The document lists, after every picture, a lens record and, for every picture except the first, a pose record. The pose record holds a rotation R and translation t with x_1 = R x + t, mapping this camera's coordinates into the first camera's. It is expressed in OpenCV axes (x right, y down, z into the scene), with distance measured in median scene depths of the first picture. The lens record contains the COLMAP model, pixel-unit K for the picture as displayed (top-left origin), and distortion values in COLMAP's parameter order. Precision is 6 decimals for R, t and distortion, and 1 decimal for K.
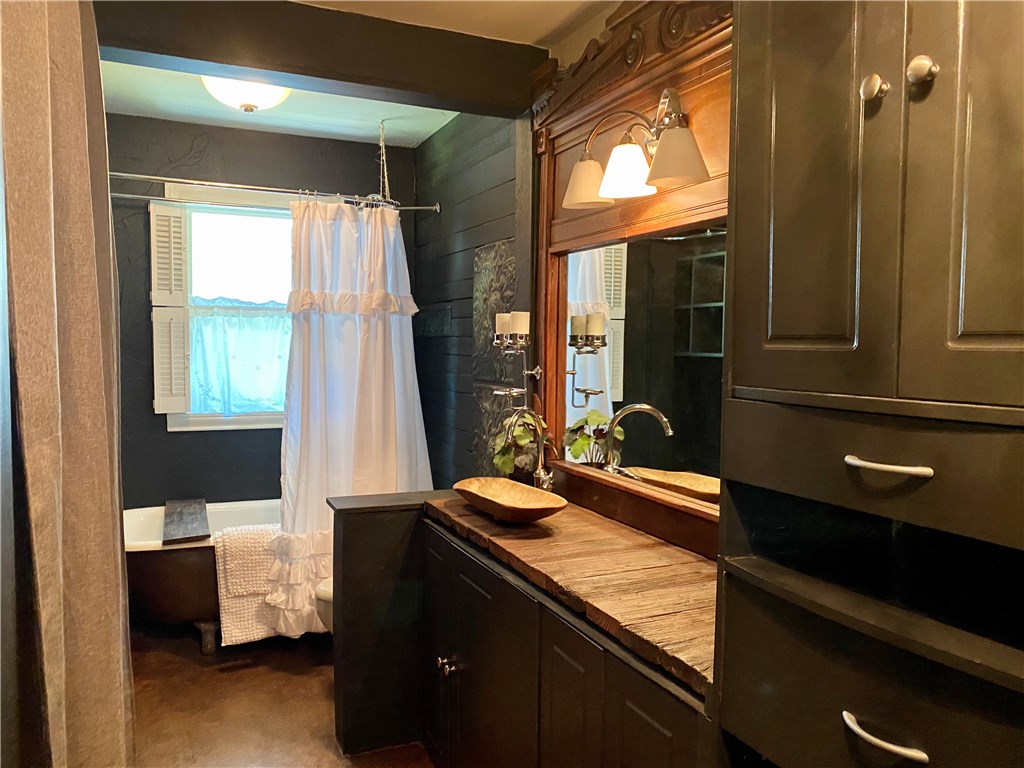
lens RADIAL K [[775.3, 0, 512.0], [0, 775.3, 384.0], [0, 0, 1]] dist [0.150188, -0.364781]
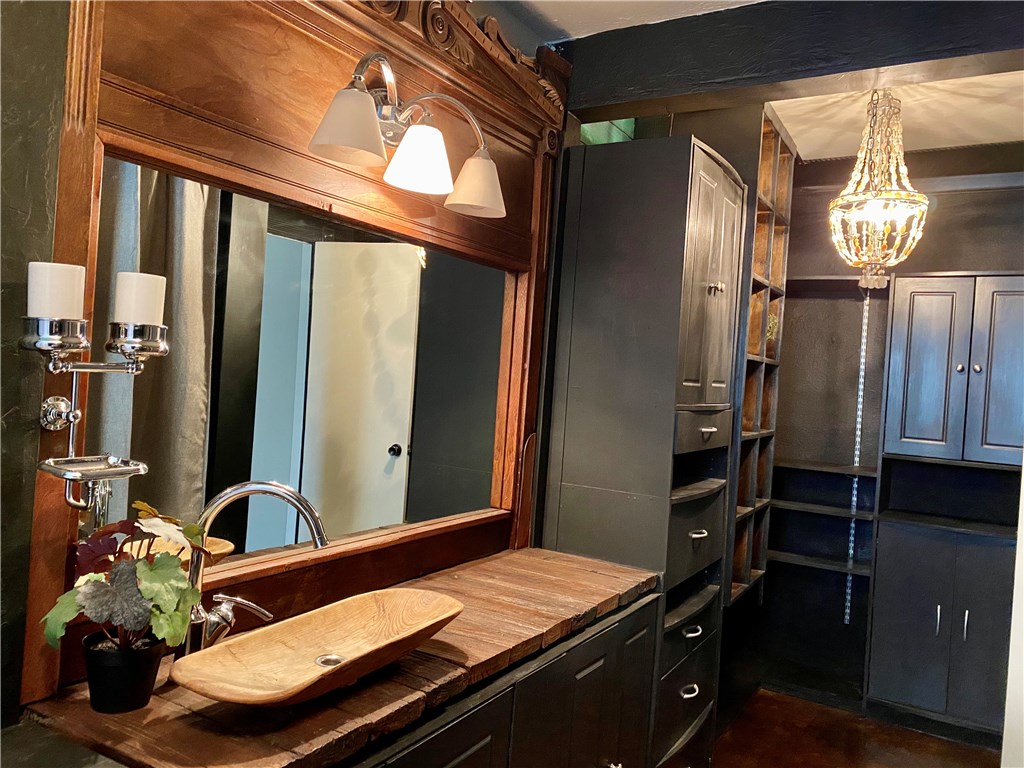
lens RADIAL K [[775.3, 0, 512.0], [0, 775.3, 384.0], [0, 0, 1]] dist [0.150188, -0.364781]
pose [[-0.562040, -0.055615, 0.825238, -0.629050], [-0.021955, 0.998388, 0.052331, -0.081400], [-0.826819, 0.011294, -0.562355, 1.449013]]
